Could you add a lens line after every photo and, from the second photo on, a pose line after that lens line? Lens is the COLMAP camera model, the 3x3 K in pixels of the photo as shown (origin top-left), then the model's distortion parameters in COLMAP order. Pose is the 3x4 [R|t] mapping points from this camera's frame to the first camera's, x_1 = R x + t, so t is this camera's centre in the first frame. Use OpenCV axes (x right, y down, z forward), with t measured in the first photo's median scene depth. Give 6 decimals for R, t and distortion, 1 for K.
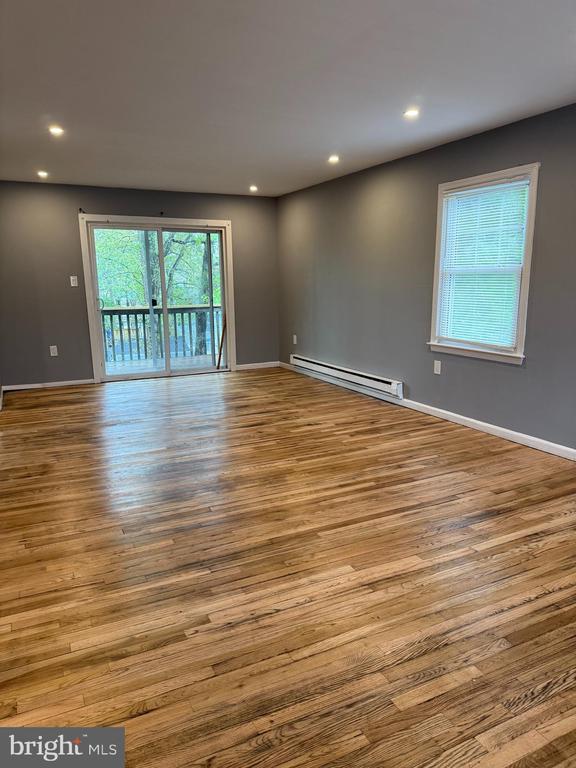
lens RADIAL K [[528.0, 0, 286.6], [0, 528.0, 392.5], [0, 0, 1]] dist [0.024695, -0.055524]
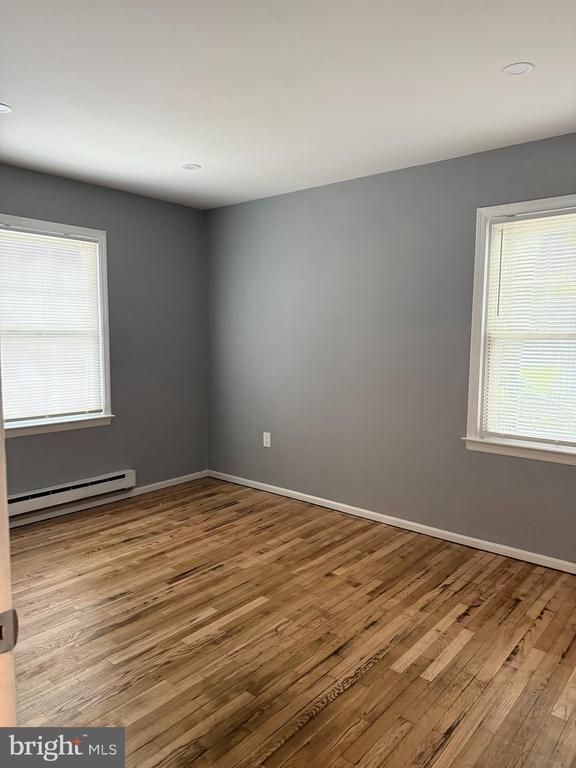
lens RADIAL K [[528.0, 0, 286.6], [0, 528.0, 392.5], [0, 0, 1]] dist [0.024695, -0.055524]
pose [[-0.396317, -0.097363, 0.912937, -0.583952], [0.190744, 0.963933, 0.185606, -0.229565], [-0.898081, 0.247696, -0.363452, 1.048290]]
